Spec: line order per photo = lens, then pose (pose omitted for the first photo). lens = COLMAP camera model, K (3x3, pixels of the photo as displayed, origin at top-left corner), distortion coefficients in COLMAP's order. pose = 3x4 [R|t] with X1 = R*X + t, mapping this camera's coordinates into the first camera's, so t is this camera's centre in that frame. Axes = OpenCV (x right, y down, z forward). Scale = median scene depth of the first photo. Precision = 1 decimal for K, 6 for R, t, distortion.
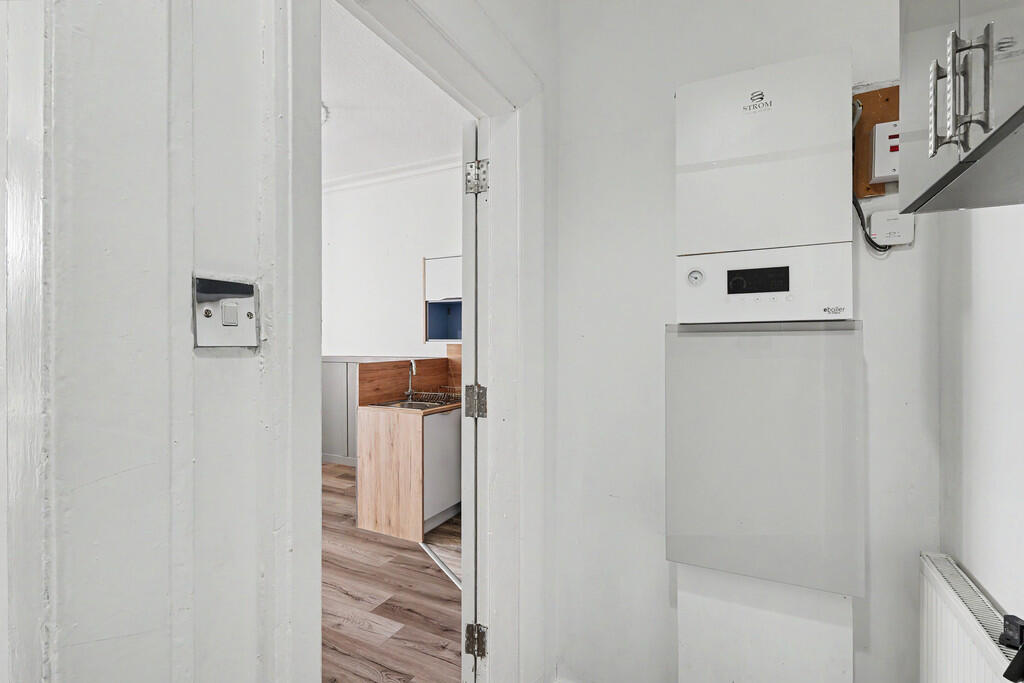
lens RADIAL K [[468.5, 0, 512.9], [0, 468.5, 341.1], [0, 0, 1]] dist [0.000012, -0.000005]
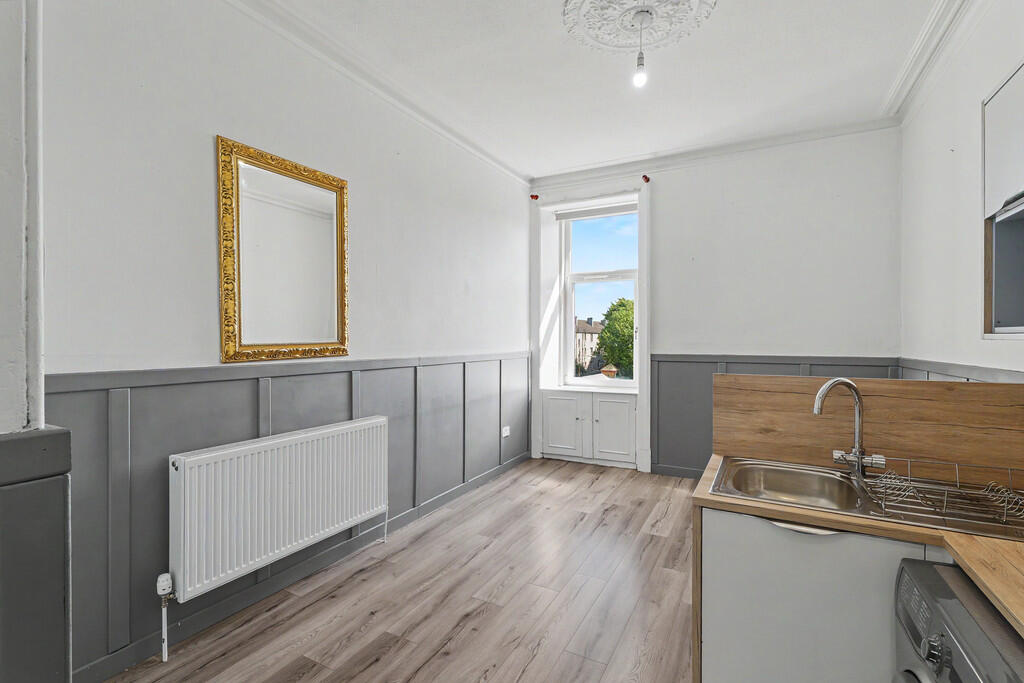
lens RADIAL K [[468.5, 0, 511.9], [0, 468.5, 339.2], [0, 0, 1]] dist [0.000012, -0.000005]
pose [[-0.018696, 0.006315, -0.999805, 0.206980], [-0.000704, 0.999980, 0.006329, 0.003258], [0.999825, 0.000823, -0.018691, 0.728286]]
